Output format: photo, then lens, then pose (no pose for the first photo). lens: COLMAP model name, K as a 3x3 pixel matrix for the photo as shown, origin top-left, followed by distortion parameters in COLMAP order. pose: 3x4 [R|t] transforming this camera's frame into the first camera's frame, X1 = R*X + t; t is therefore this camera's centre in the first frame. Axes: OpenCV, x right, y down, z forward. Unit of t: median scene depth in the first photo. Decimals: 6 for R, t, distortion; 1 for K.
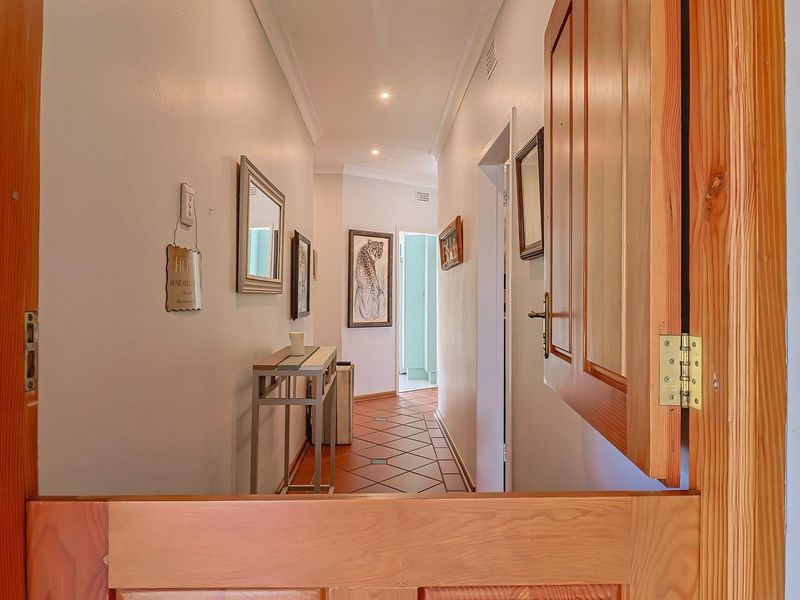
lens RADIAL K [[572.7, 0, 401.3], [0, 572.7, 299.0], [0, 0, 1]] dist [0.001165, 0.000157]
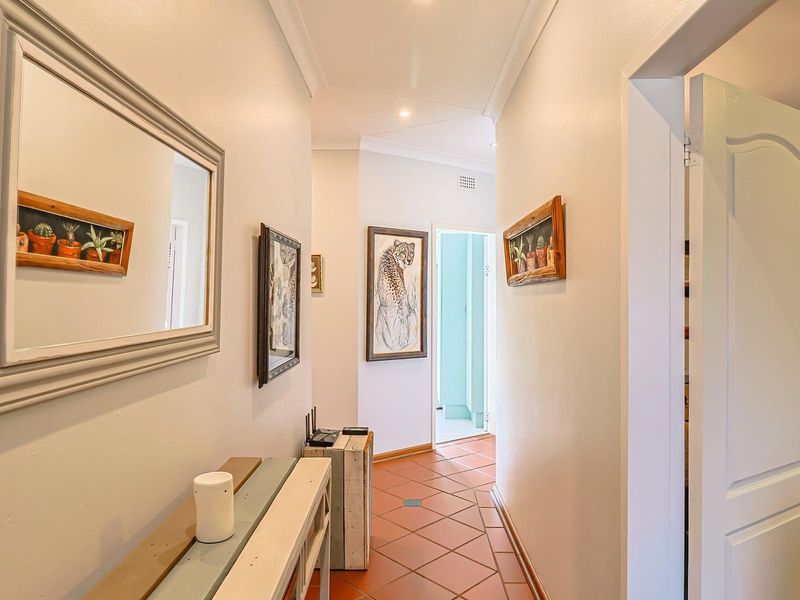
lens RADIAL K [[572.7, 0, 398.2], [0, 572.7, 297.5], [0, 0, 1]] dist [0.001165, 0.000157]
pose [[0.998722, -0.000732, -0.050543, -0.016128], [0.000563, 0.999994, -0.003353, -0.027848], [0.050545, 0.003320, 0.998716, 0.270453]]
